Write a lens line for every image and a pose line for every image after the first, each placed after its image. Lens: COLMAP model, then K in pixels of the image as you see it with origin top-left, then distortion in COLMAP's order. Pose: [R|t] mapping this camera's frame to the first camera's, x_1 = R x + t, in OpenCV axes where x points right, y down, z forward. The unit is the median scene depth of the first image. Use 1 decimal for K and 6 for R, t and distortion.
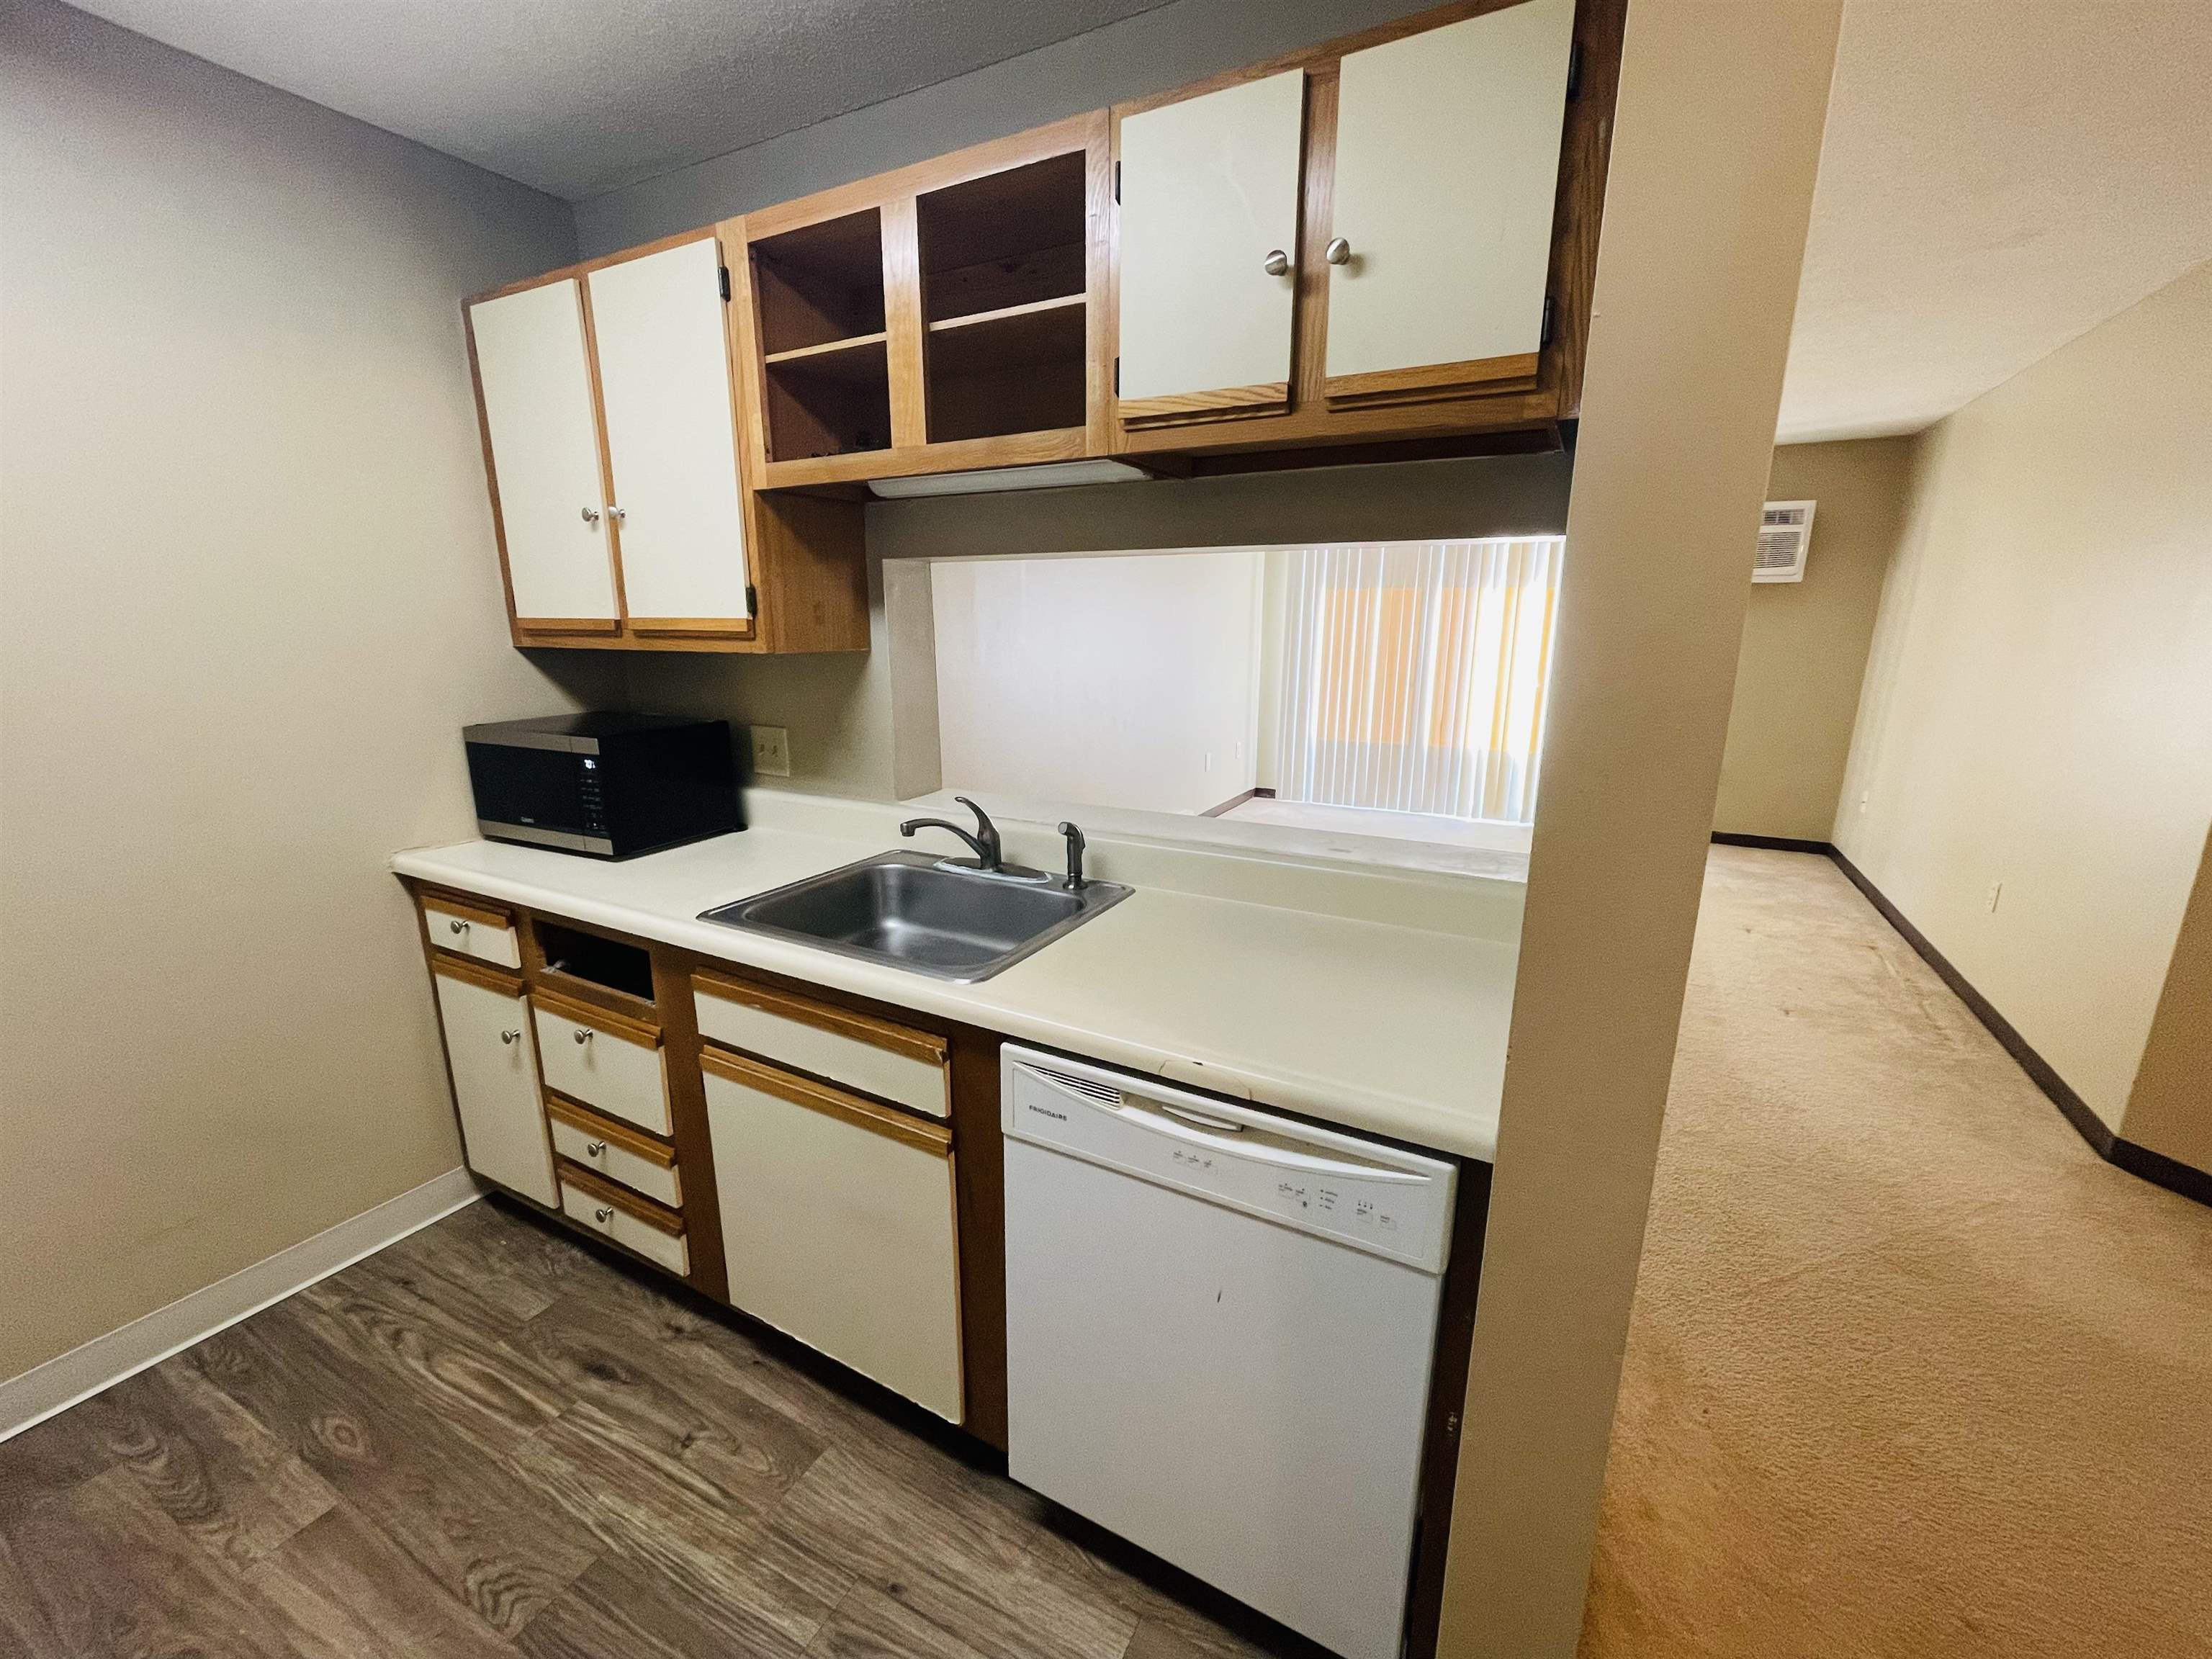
lens RADIAL K [[908.1, 0, 1094.5], [0, 908.1, 834.7], [0, 0, 1]] dist [0.001024, -0.000338]
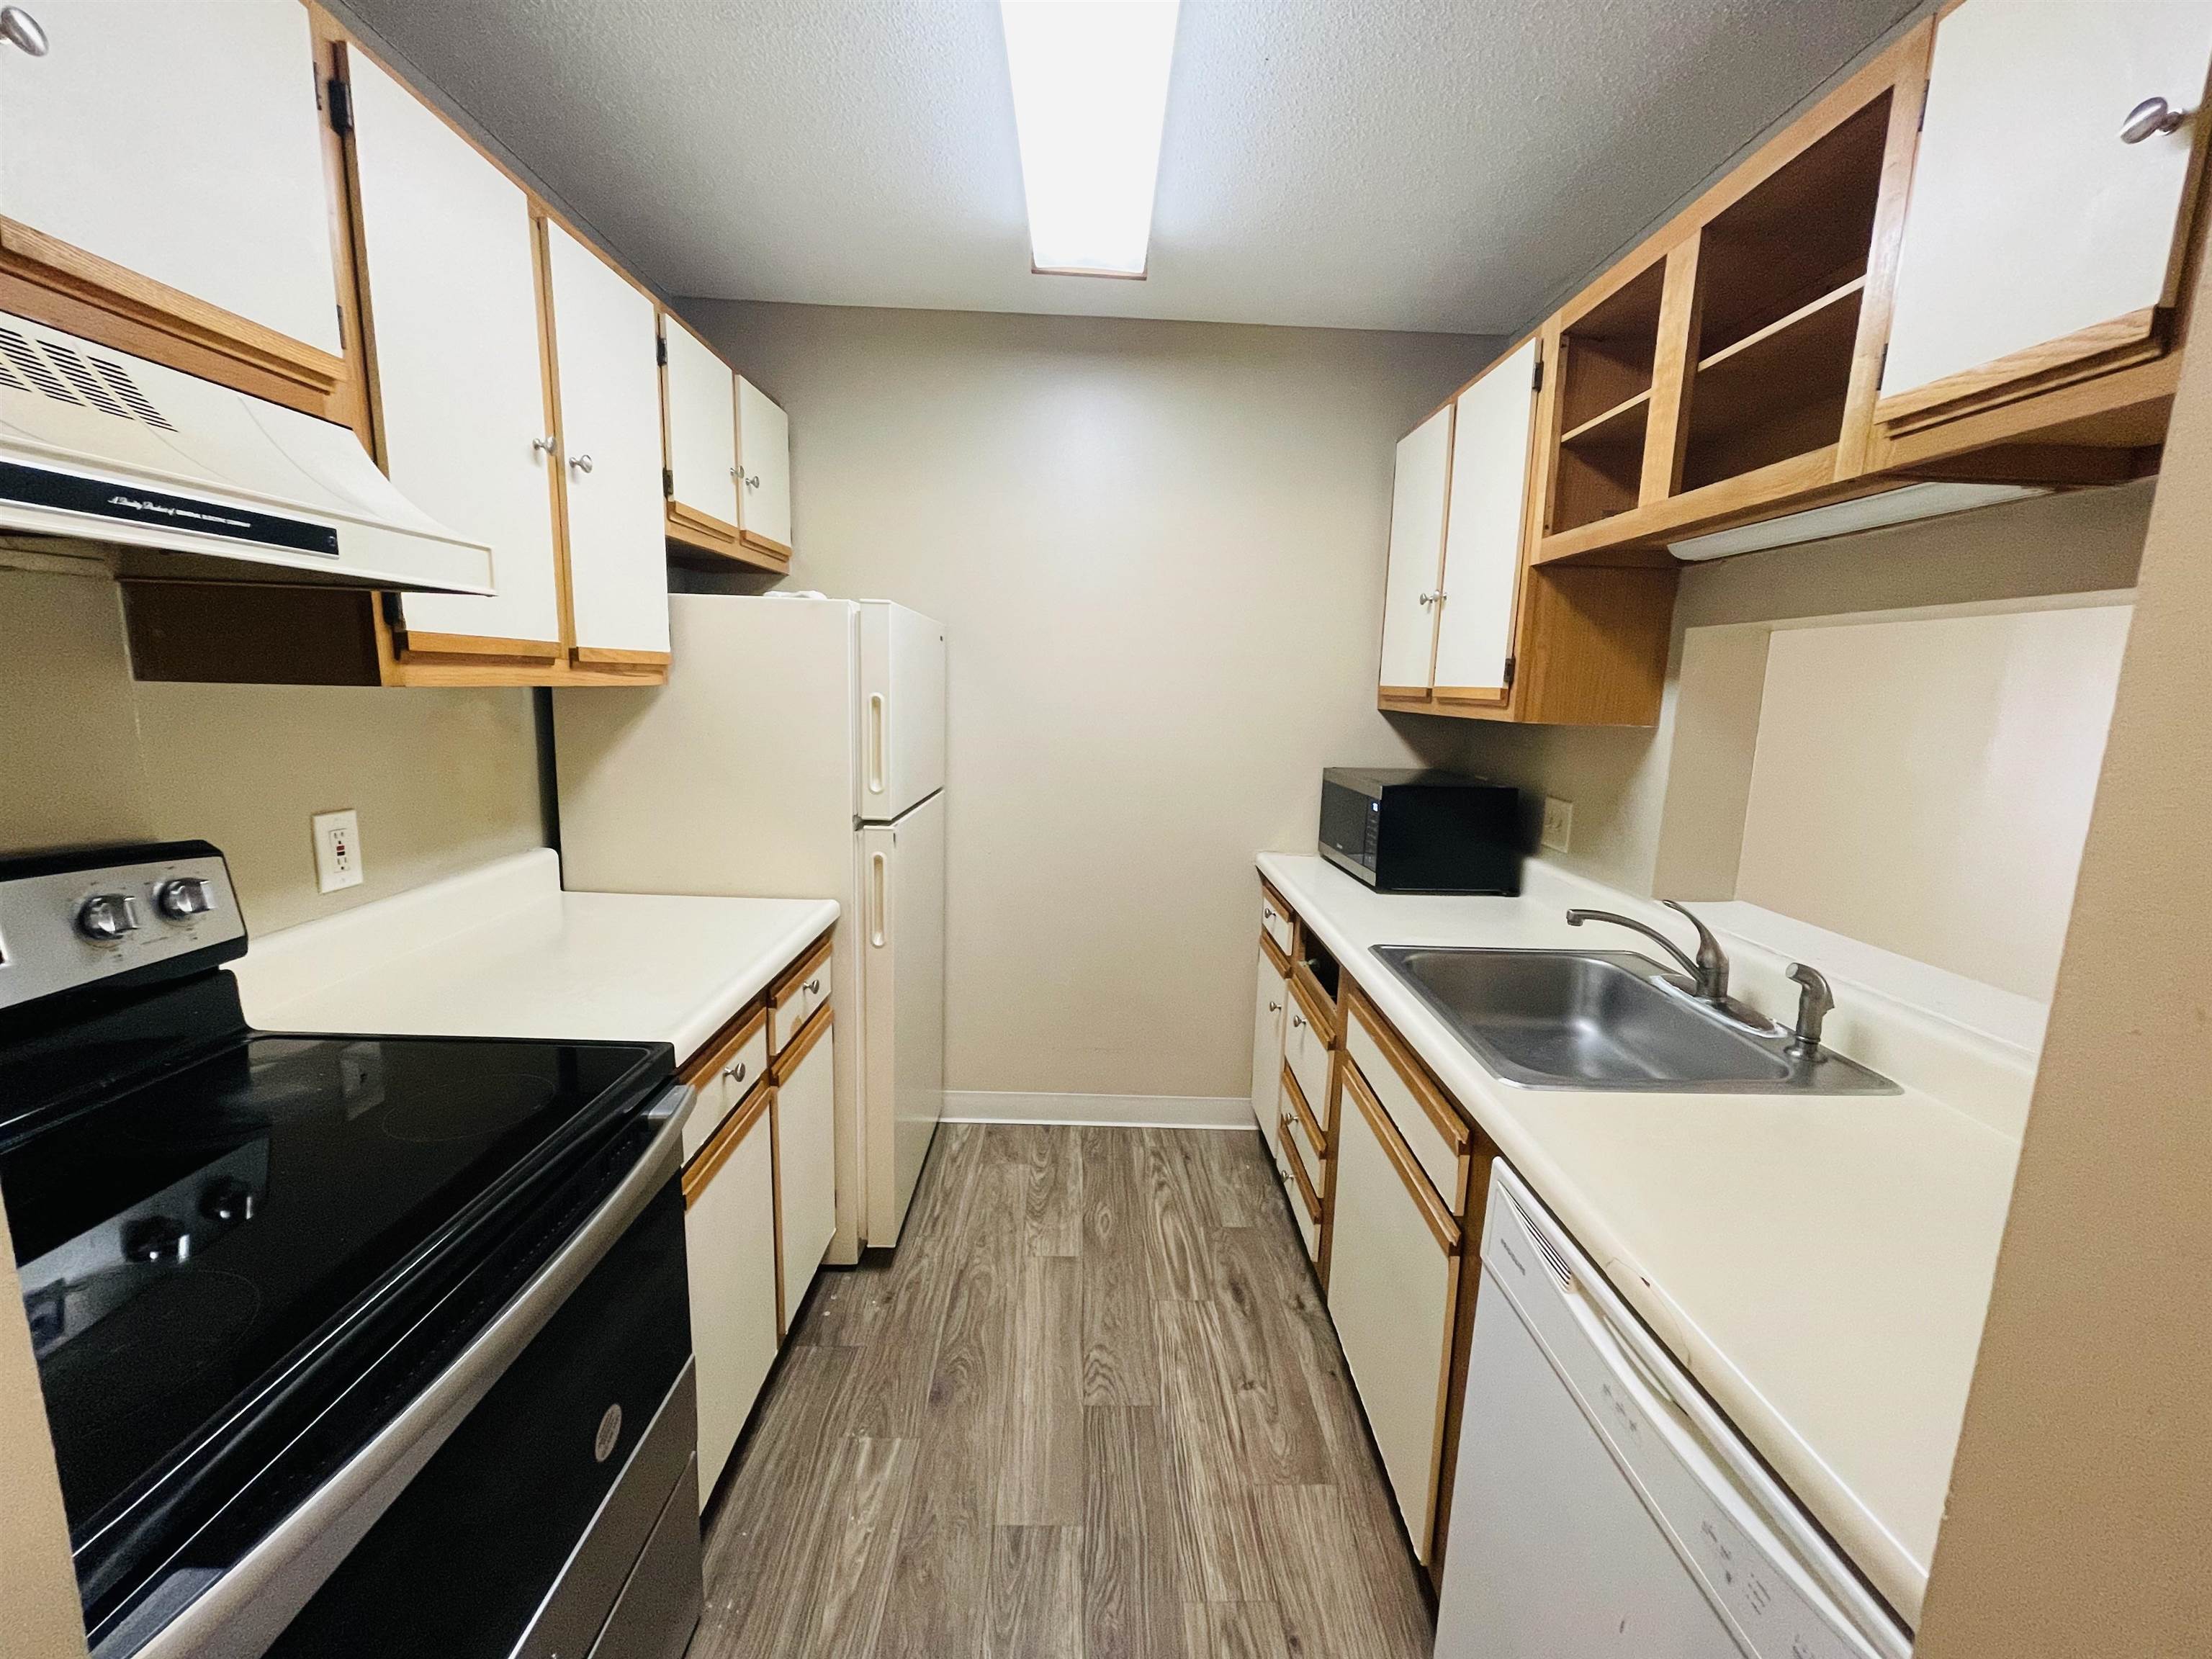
lens RADIAL K [[892.3, 0, 1110.2], [0, 892.3, 825.4], [0, 0, 1]] dist [-0.001516, 0.000369]
pose [[0.497476, 0.153089, -0.853863, 0.289135], [-0.233208, 0.971671, 0.038339, -0.020313], [0.835543, 0.180055, 0.519084, 0.127849]]
